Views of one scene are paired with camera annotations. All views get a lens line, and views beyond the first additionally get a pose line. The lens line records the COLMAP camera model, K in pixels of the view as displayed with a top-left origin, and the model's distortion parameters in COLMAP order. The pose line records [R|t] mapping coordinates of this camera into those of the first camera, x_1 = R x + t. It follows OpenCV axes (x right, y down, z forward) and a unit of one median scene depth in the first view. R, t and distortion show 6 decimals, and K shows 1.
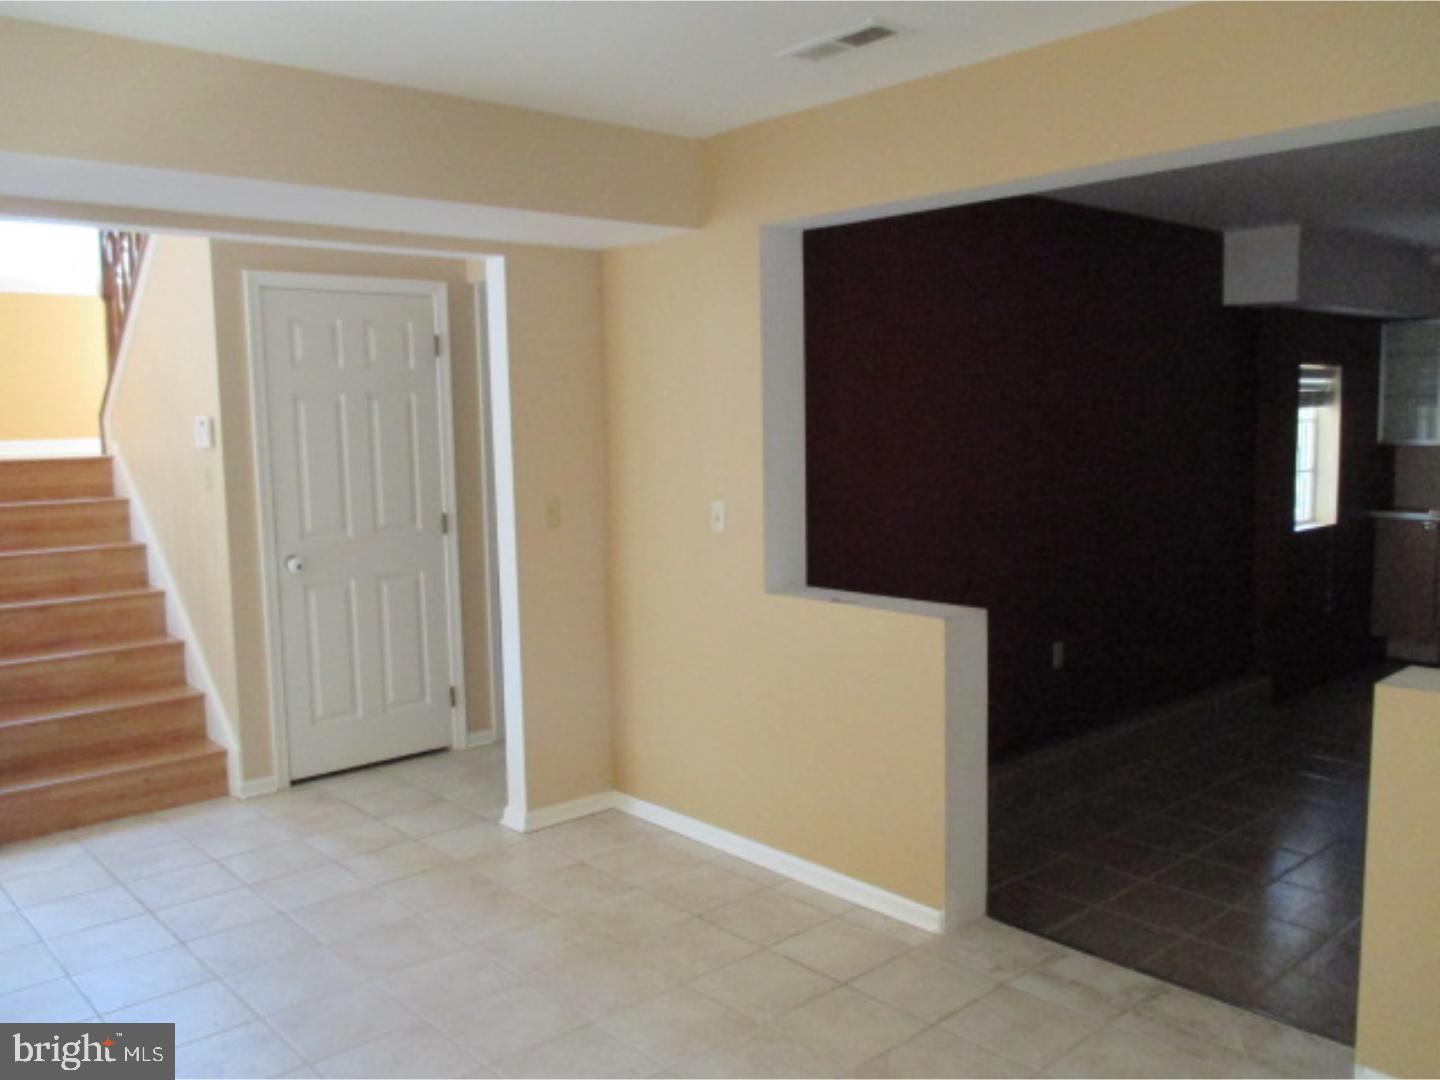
lens RADIAL K [[1204.6, 0, 717.9], [0, 1204.6, 541.9], [0, 0, 1]] dist [-0.018487, 0.011216]
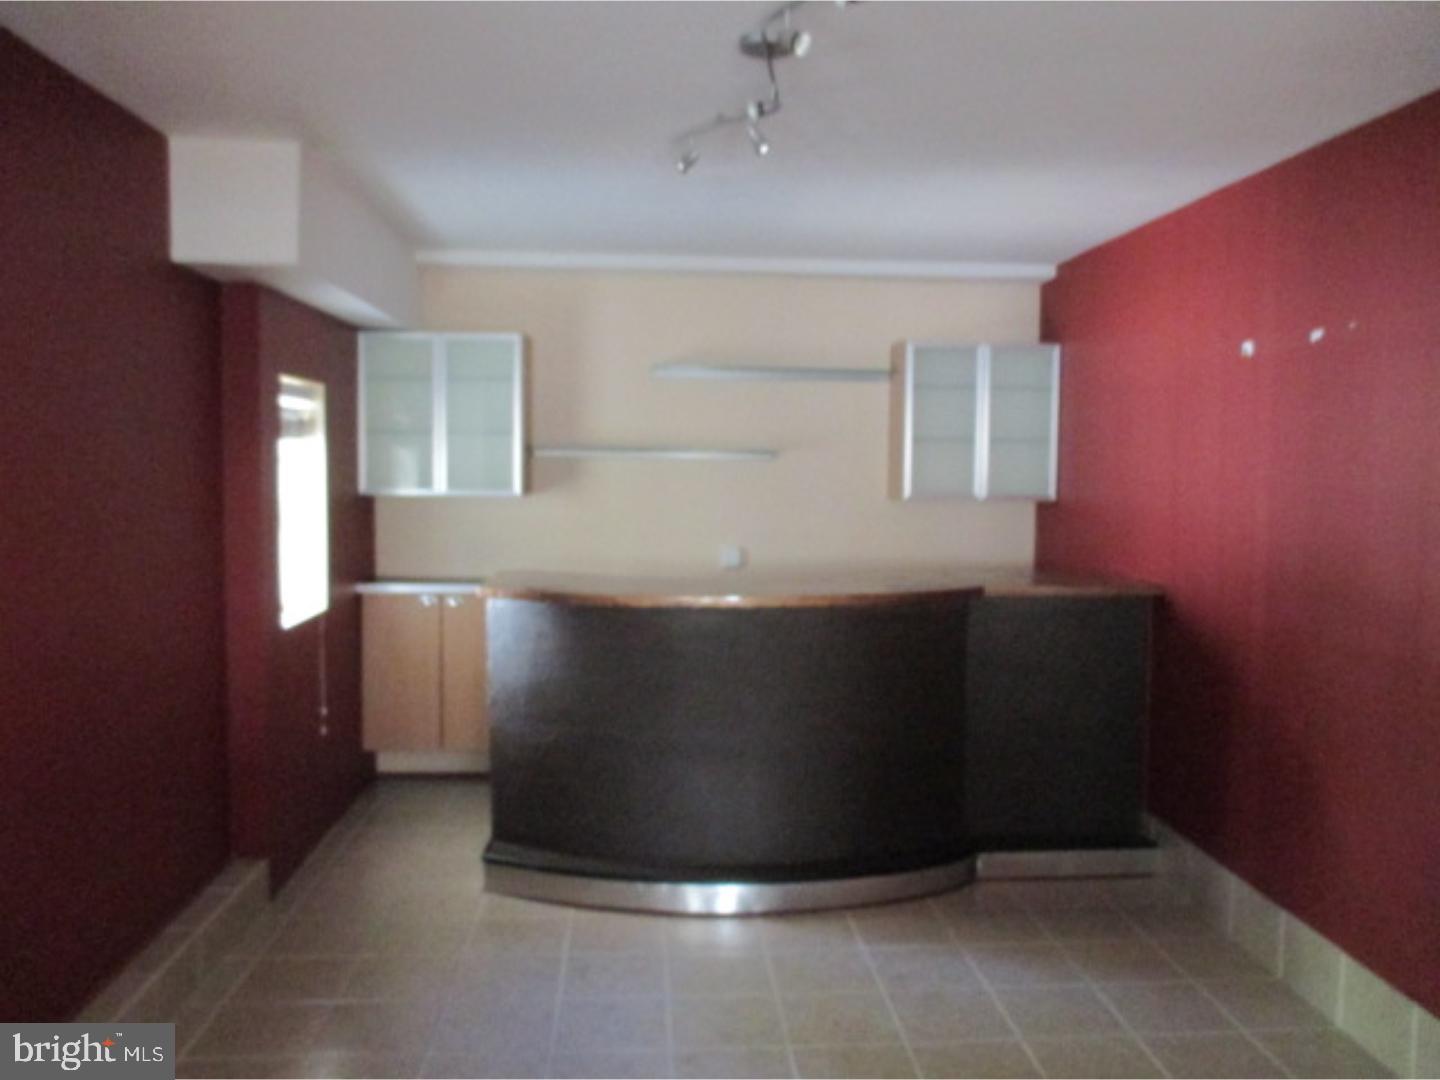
lens RADIAL K [[1204.6, 0, 721.4], [0, 1204.6, 542.7], [0, 0, 1]] dist [-0.018487, 0.011216]
pose [[0.625910, -0.026435, 0.779447, 0.175891], [0.046625, 0.998906, -0.003564, -0.061755], [-0.778500, 0.038572, 0.626458, 0.578251]]
